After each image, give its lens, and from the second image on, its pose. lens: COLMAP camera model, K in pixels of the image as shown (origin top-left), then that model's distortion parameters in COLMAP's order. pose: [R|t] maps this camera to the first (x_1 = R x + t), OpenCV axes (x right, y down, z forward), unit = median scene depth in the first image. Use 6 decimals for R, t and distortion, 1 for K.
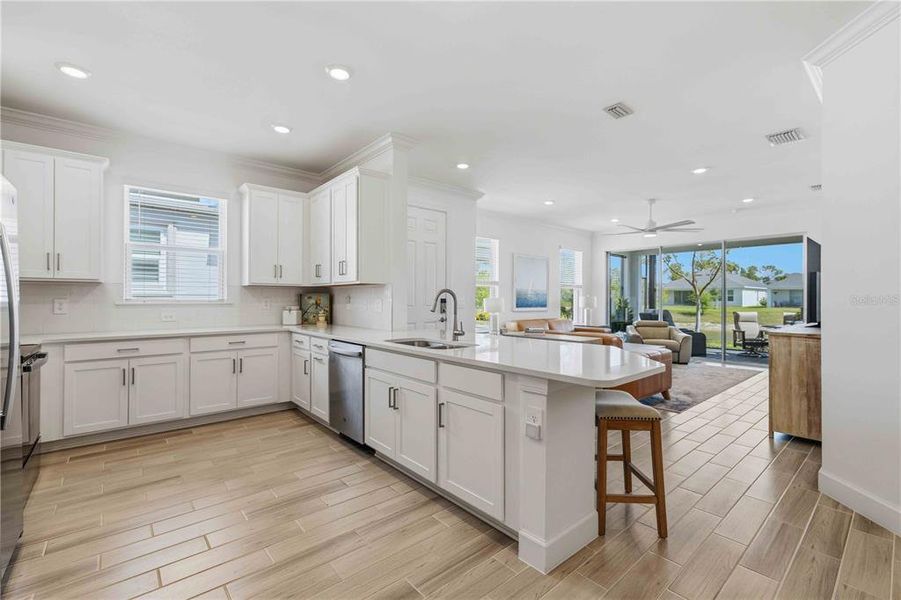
lens RADIAL K [[393.7, 0, 454.2], [0, 393.7, 298.4], [0, 0, 1]] dist [0.002107, 0.001648]
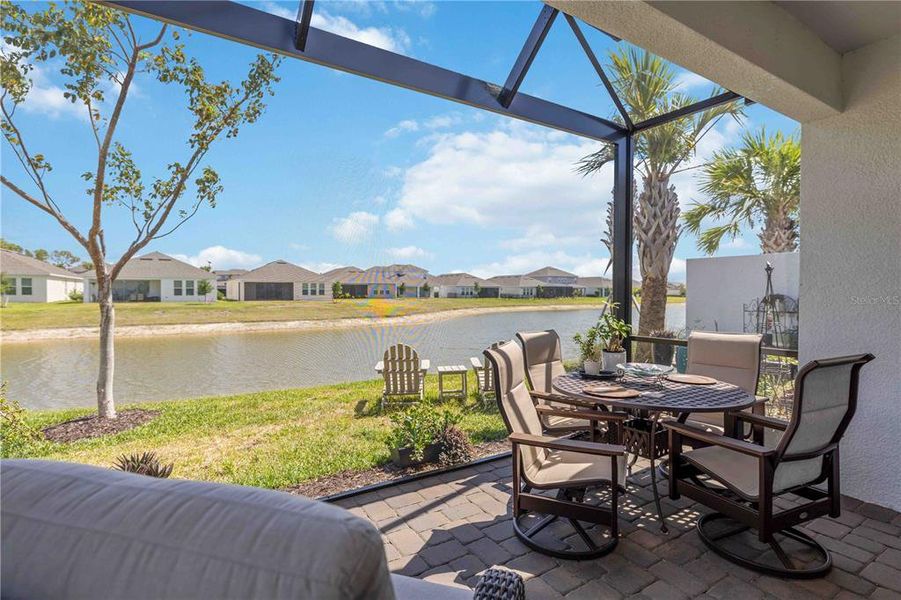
lens RADIAL K [[431.1, 0, 441.5], [0, 431.1, 298.9], [0, 0, 1]] dist [0.011396, 0.000375]
pose [[0.169035, -0.016780, 0.985467, 0.547596], [-0.000500, 0.999853, 0.017110, 0.008810], [-0.985610, -0.003384, 0.169002, 1.154537]]
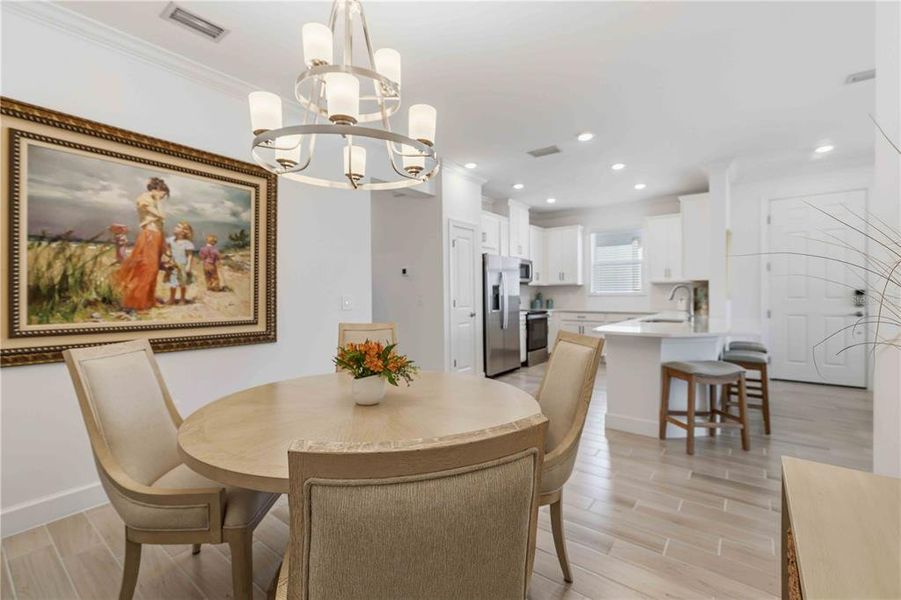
lens RADIAL K [[393.7, 0, 445.3], [0, 393.7, 296.0], [0, 0, 1]] dist [0.002107, 0.001648]
pose [[0.198986, 0.005526, -0.979987, 0.432591], [0.008991, 0.999932, 0.007464, -0.000948], [0.979961, -0.010296, 0.198923, -0.047503]]
